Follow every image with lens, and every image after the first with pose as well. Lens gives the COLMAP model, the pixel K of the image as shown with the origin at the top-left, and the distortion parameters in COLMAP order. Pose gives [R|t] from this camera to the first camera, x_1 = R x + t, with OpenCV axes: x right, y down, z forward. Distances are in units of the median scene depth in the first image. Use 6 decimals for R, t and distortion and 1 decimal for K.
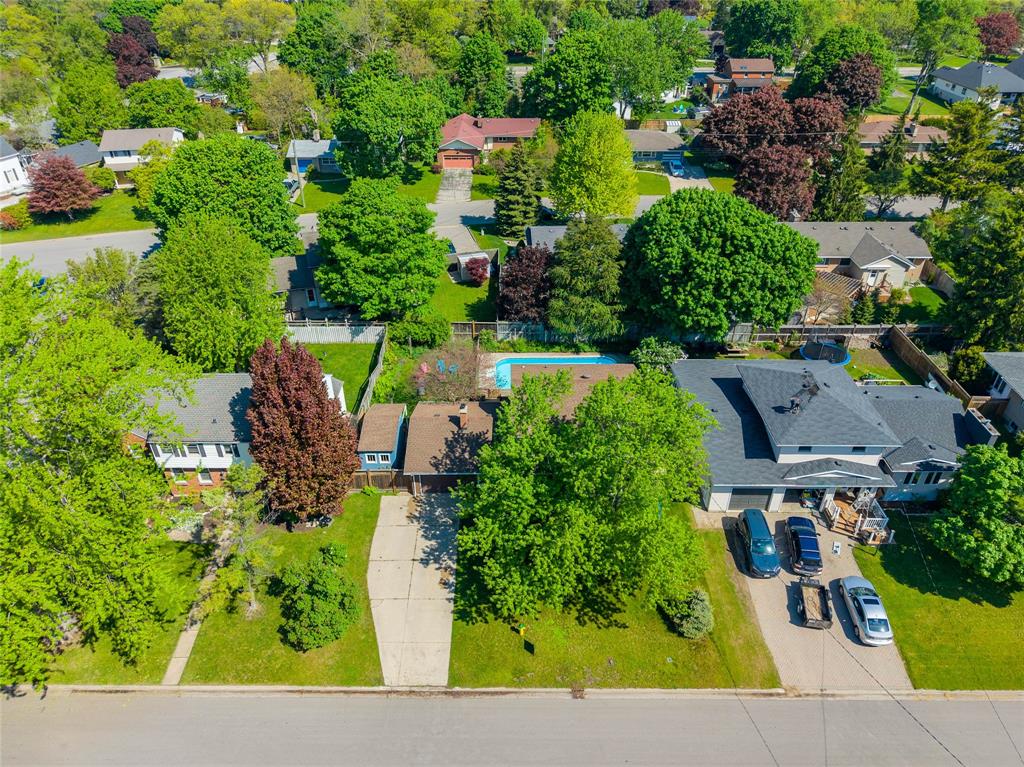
lens RADIAL K [[704.1, 0, 514.1], [0, 704.1, 389.1], [0, 0, 1]] dist [-0.001665, 0.031589]
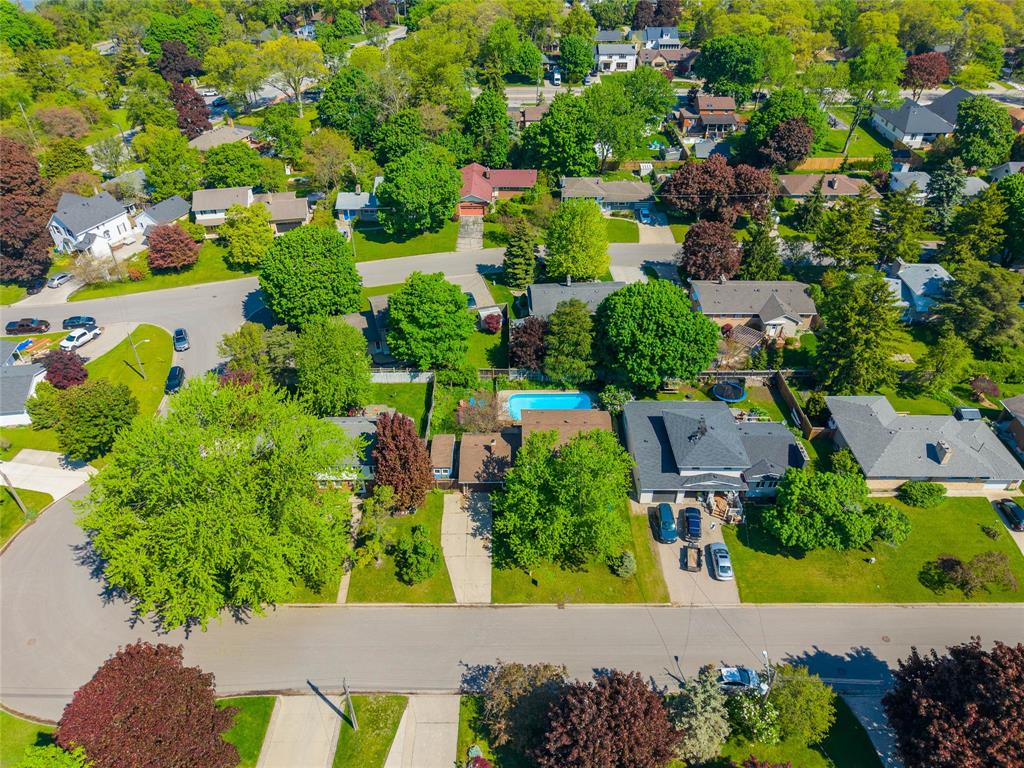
lens RADIAL K [[727.5, 0, 512.0], [0, 727.5, 384.0], [0, 0, 1]] dist [0.069473, -0.054307]
pose [[0.999958, -0.003956, 0.008225, -0.033607], [0.003364, 0.997485, 0.070794, -0.185286], [-0.008484, -0.070764, 0.997457, -0.563398]]
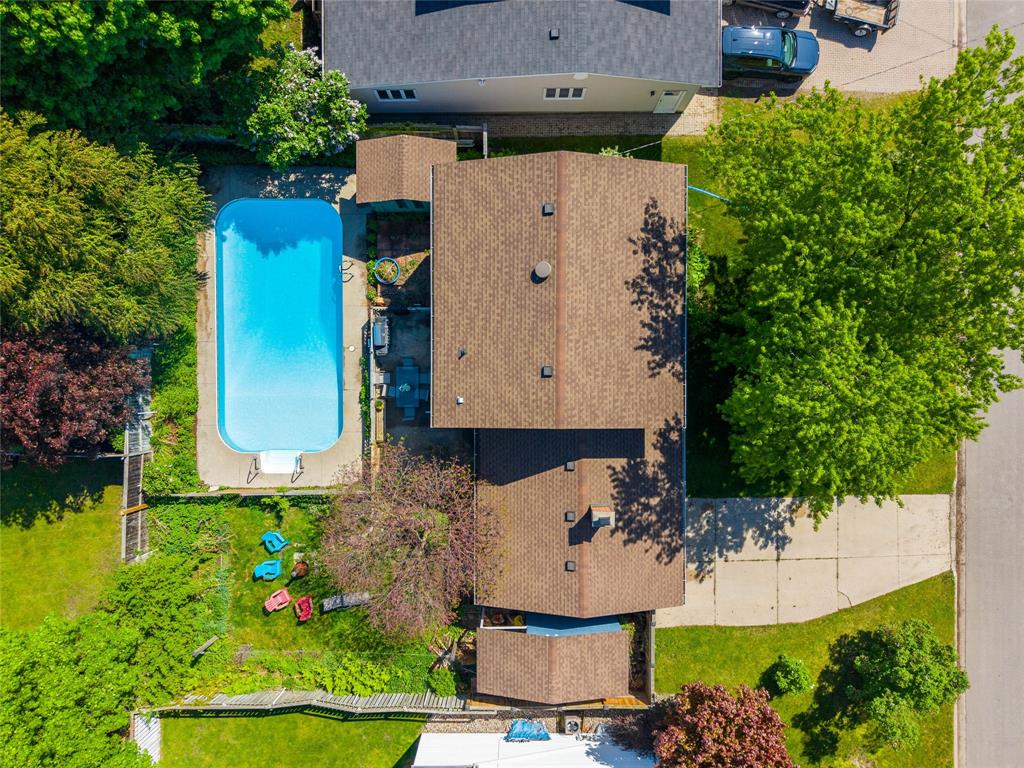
lens RADIAL K [[727.5, 0, 512.0], [0, 727.5, 384.0], [0, 0, 1]] dist [0.069473, -0.054307]
pose [[0.003831, -0.999967, -0.007203, 0.025479], [0.524658, -0.004122, 0.851303, -0.376220], [-0.851304, -0.007040, 0.524625, 0.618446]]
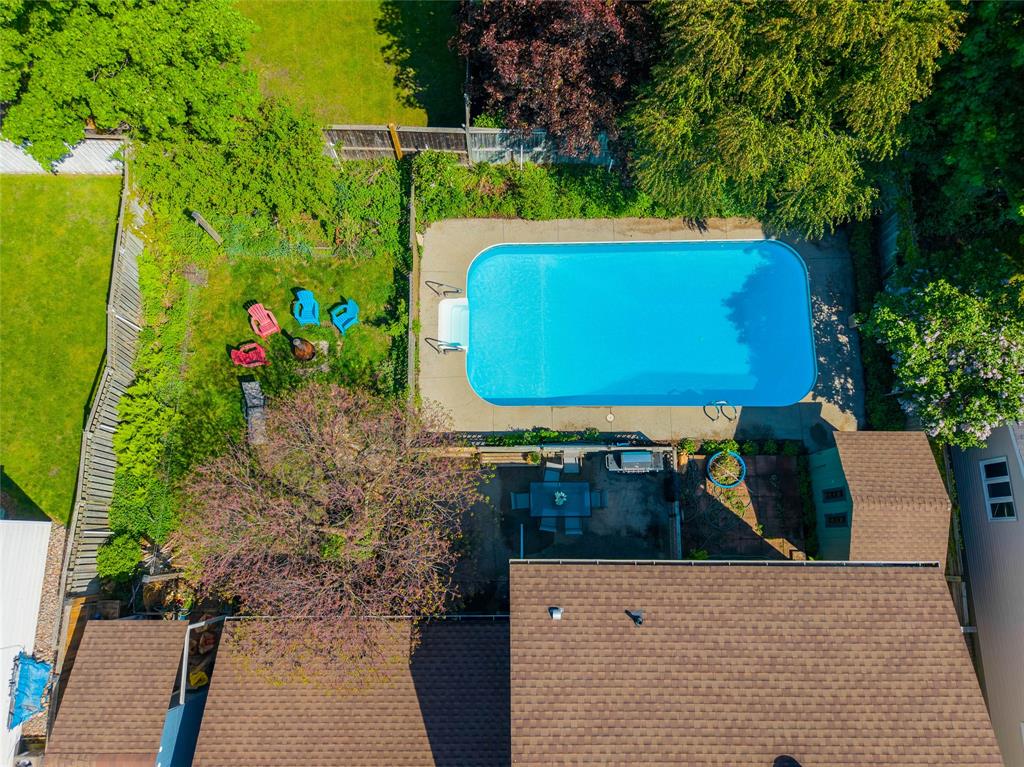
lens RADIAL K [[690.6, 0, 512.0], [0, 690.6, 383.5], [0, 0, 1]] dist [0.084690, -0.040808]
pose [[0.999996, 0.002703, -0.000560, -0.002752], [-0.001444, 0.685321, 0.728240, -0.264504], [0.002352, -0.728236, 0.685322, 0.756492]]
